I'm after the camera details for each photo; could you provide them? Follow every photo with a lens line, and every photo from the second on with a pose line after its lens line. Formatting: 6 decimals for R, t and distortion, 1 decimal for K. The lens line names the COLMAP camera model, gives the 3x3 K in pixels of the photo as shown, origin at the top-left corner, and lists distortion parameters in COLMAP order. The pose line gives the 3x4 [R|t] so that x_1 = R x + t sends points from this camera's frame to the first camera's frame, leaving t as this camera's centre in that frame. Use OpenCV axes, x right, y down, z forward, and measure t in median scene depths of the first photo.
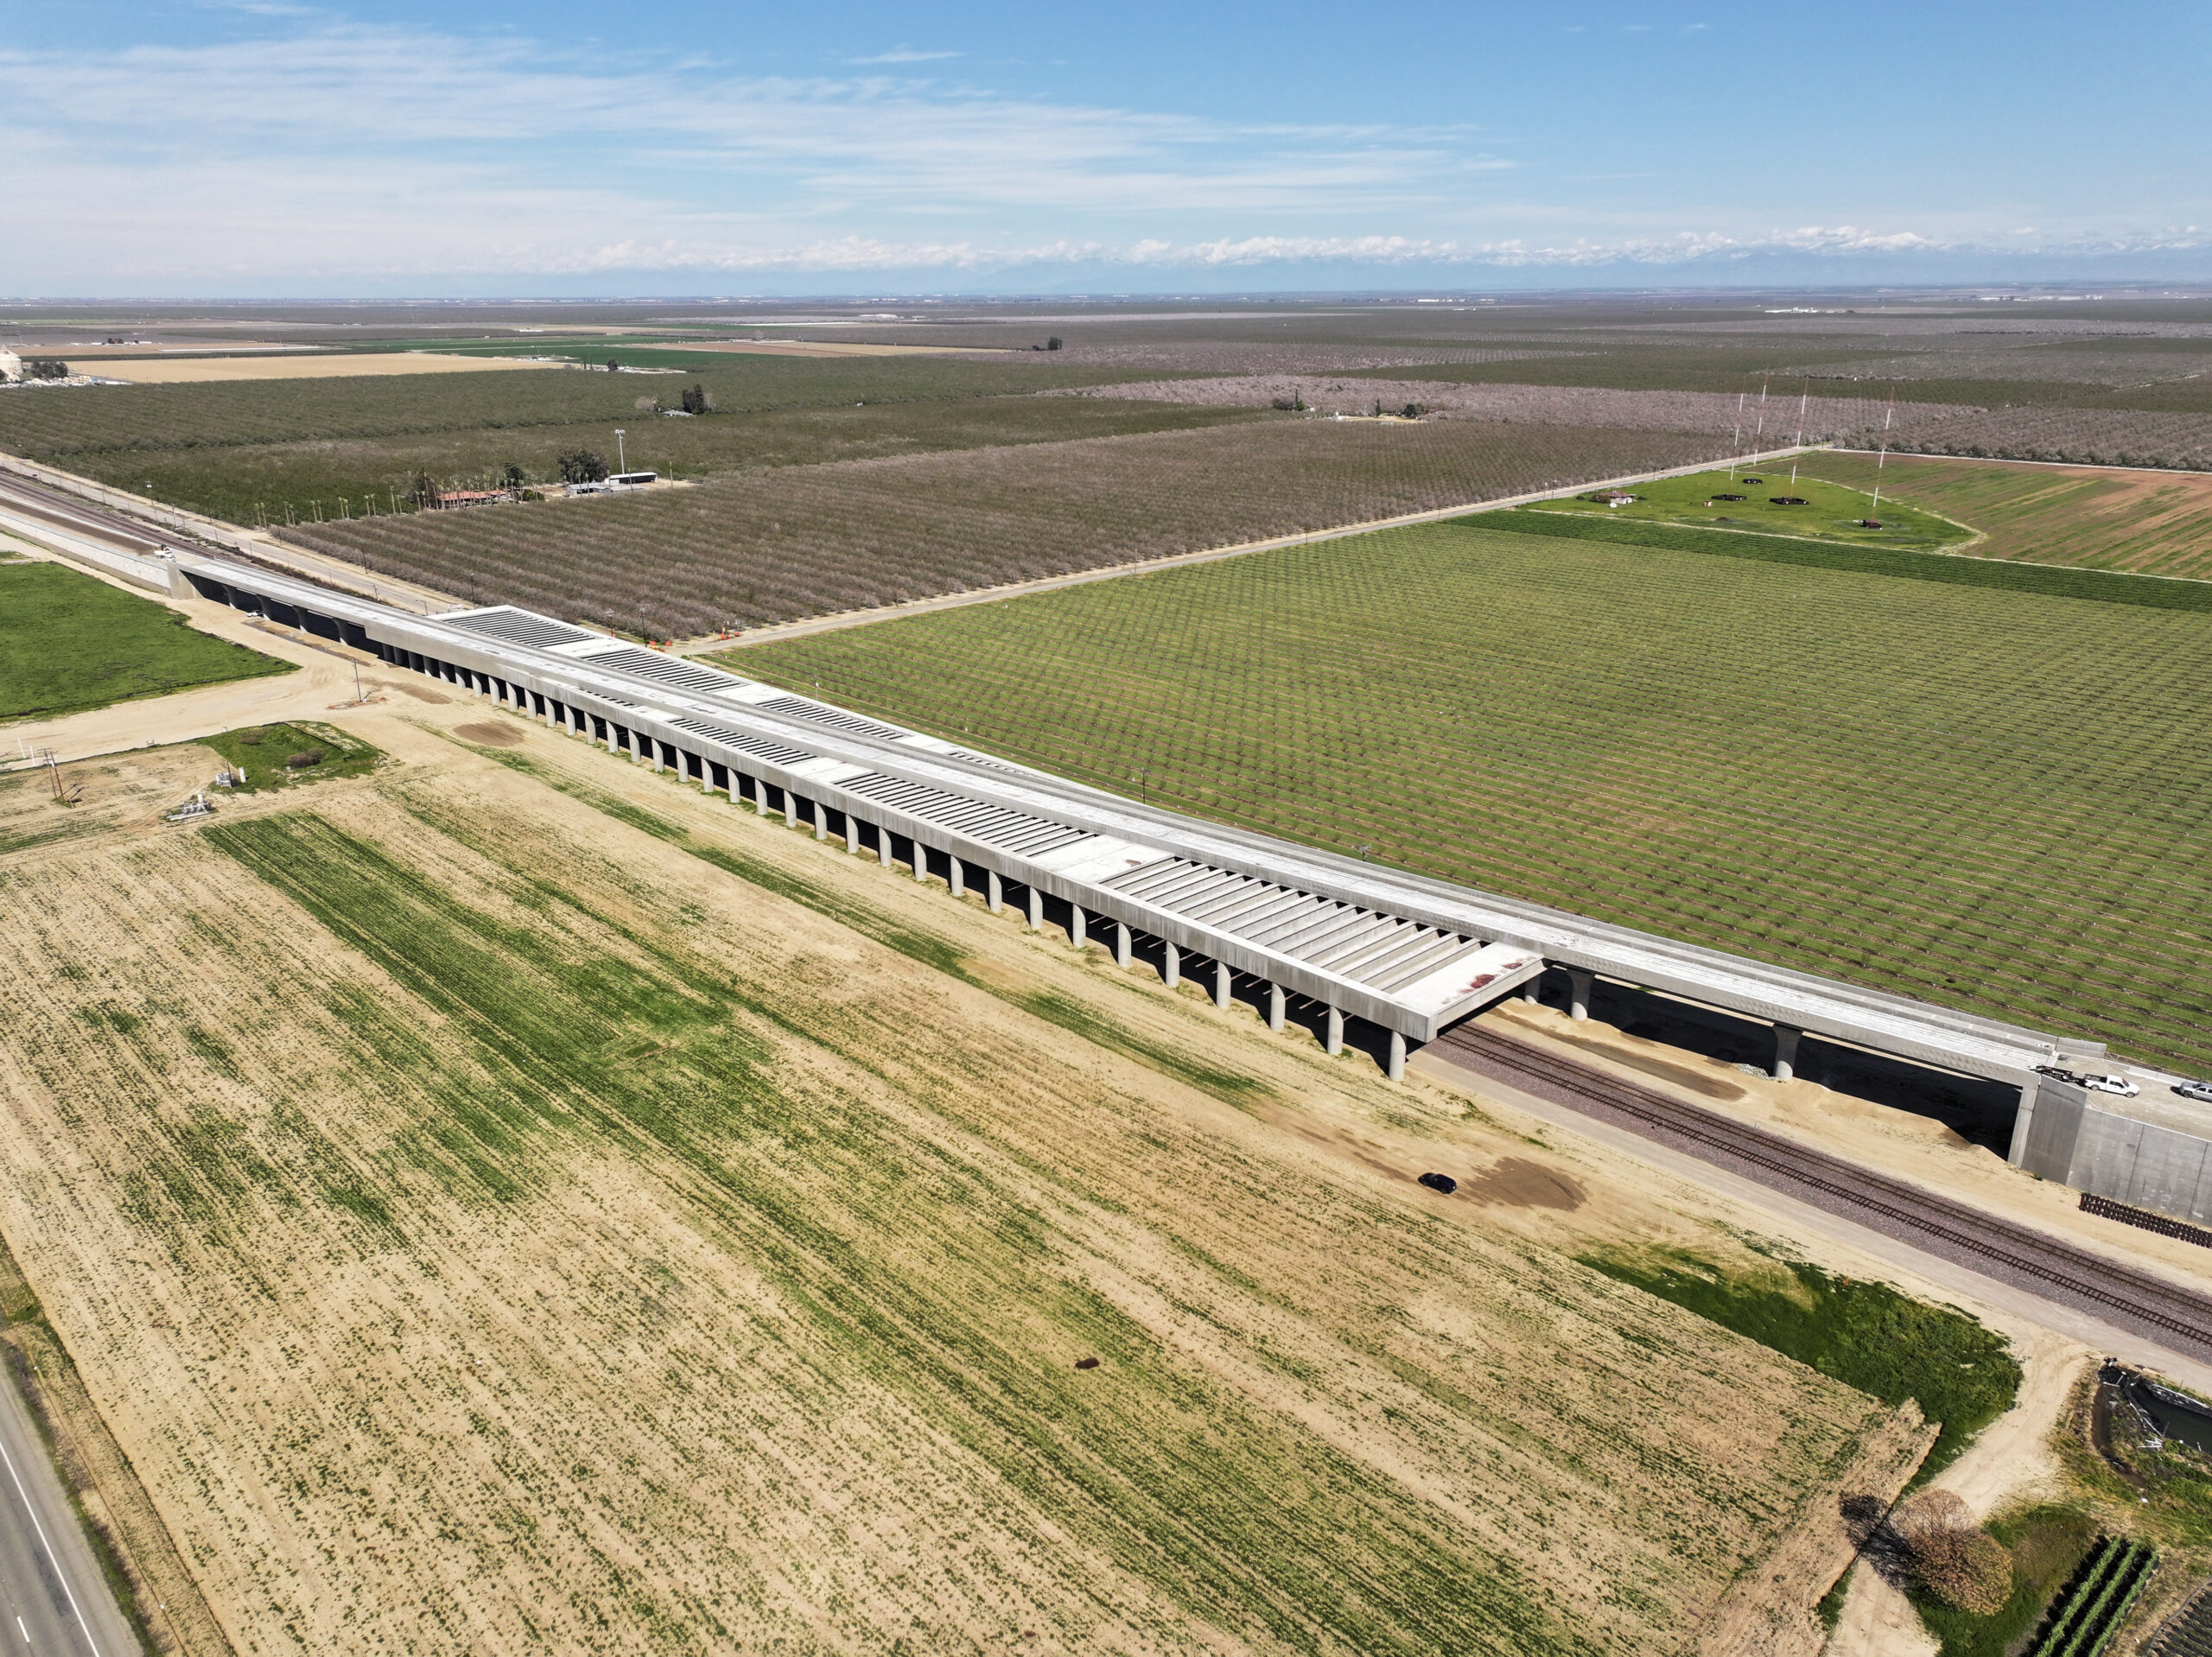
lens RADIAL K [[1554.6, 0, 1103.4], [0, 1554.6, 824.6], [0, 0, 1]] dist [-0.007212, 0.023467]
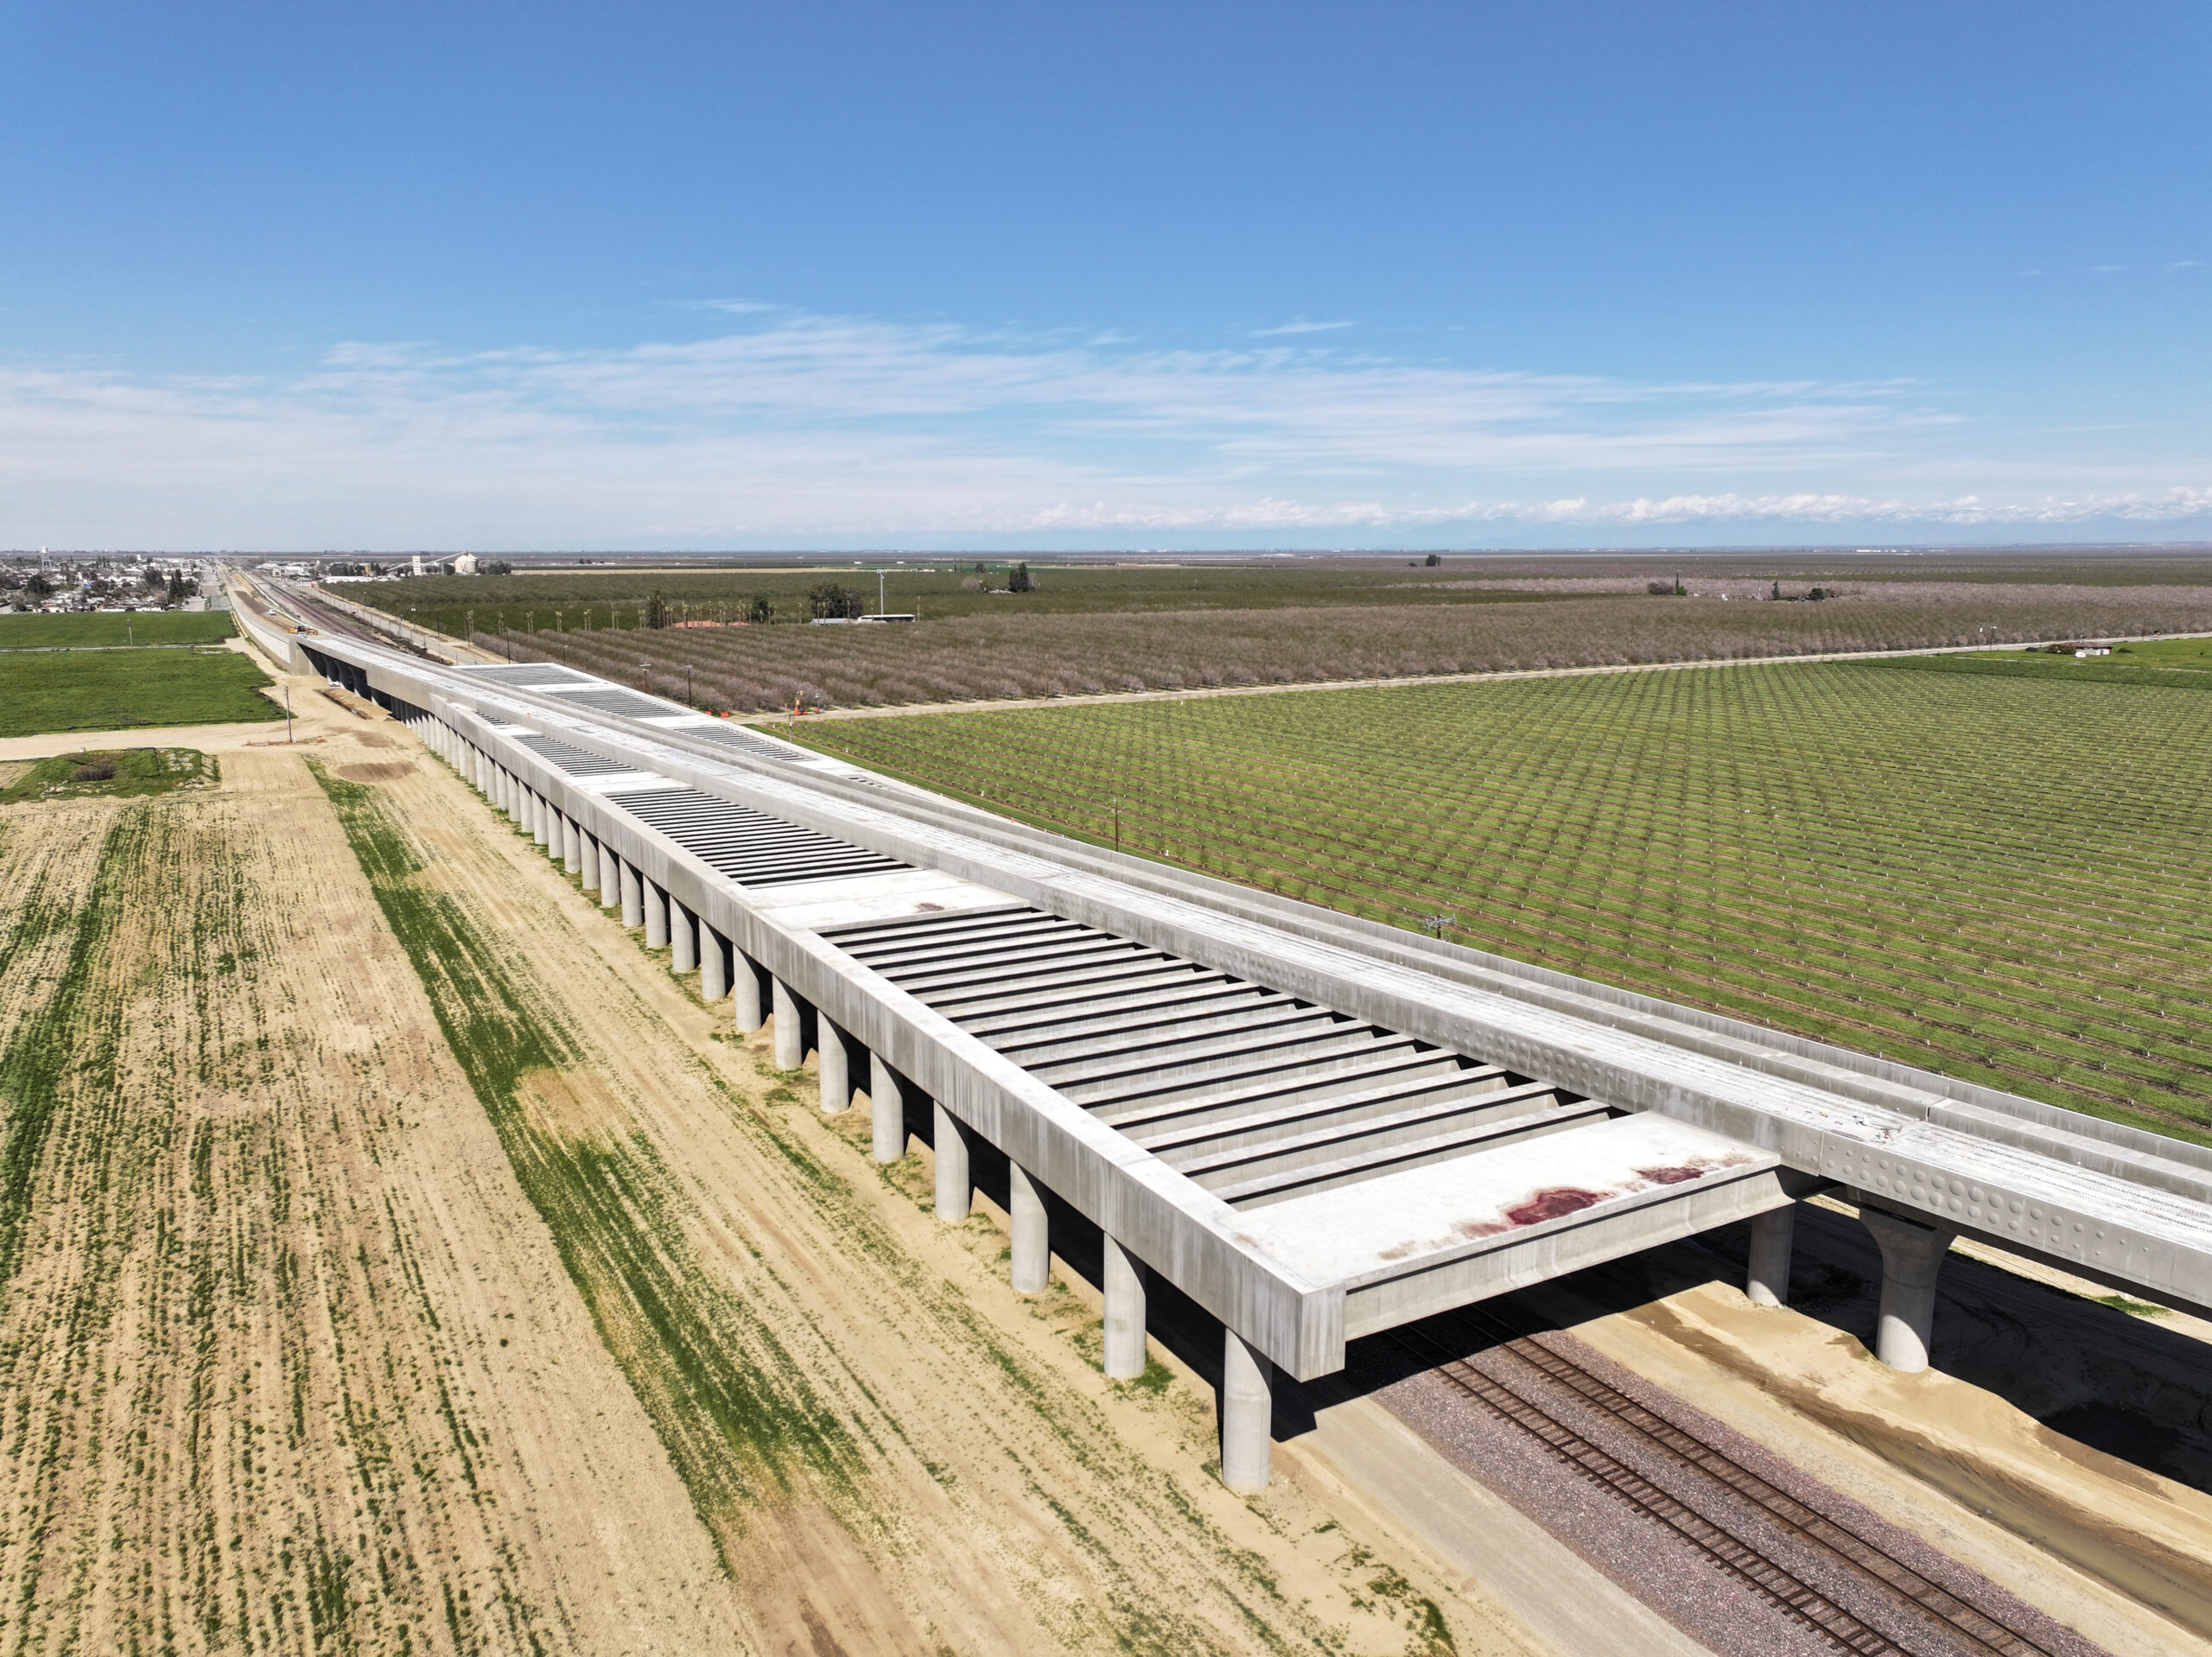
lens RADIAL K [[1554.6, 0, 1103.4], [0, 1554.6, 824.6], [0, 0, 1]] dist [-0.007212, 0.023467]
pose [[0.966935, 0.047690, -0.250526, 0.189430], [-0.085818, 0.985915, -0.143548, 0.063019], [0.240152, 0.160301, 0.957408, 0.536262]]
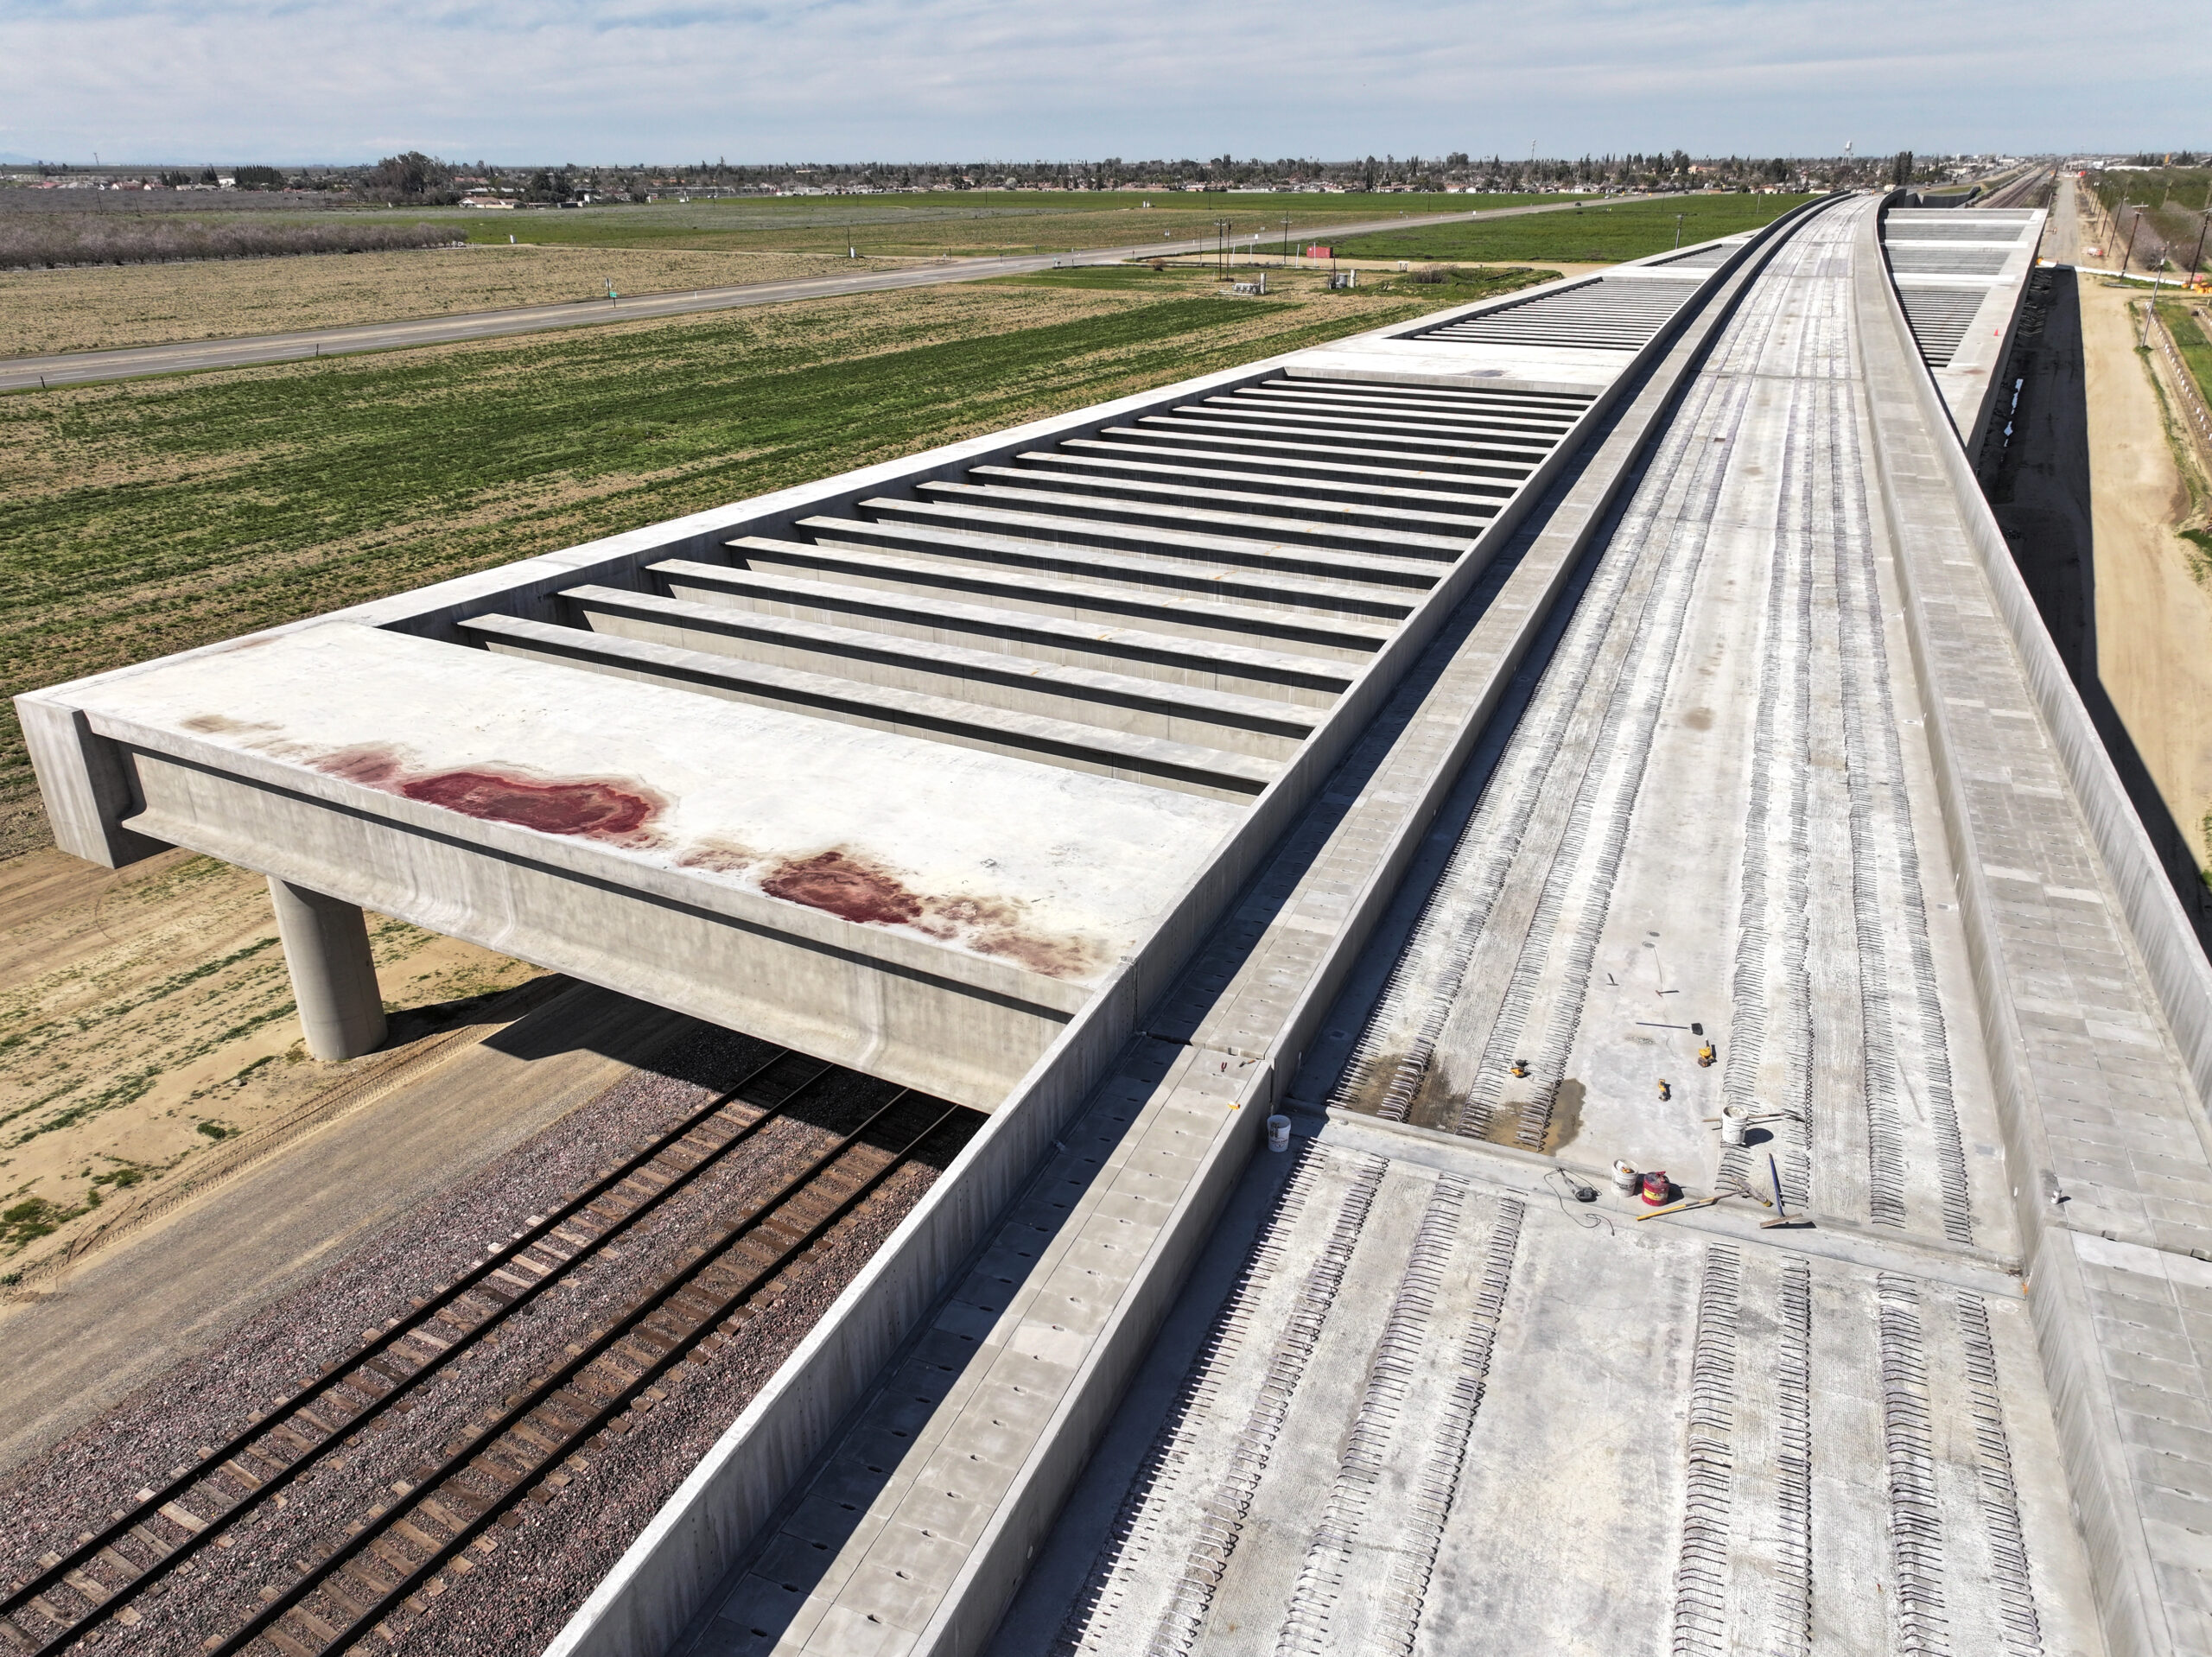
lens RADIAL K [[1553.9, 0, 1103.8], [0, 1553.9, 831.2], [0, 0, 1]] dist [-0.010528, 0.028564]
pose [[0.277185, 0.382479, -0.881407, 0.310264], [-0.310083, 0.903876, 0.294714, 0.039172], [0.909405, 0.191619, 0.369141, 0.816721]]
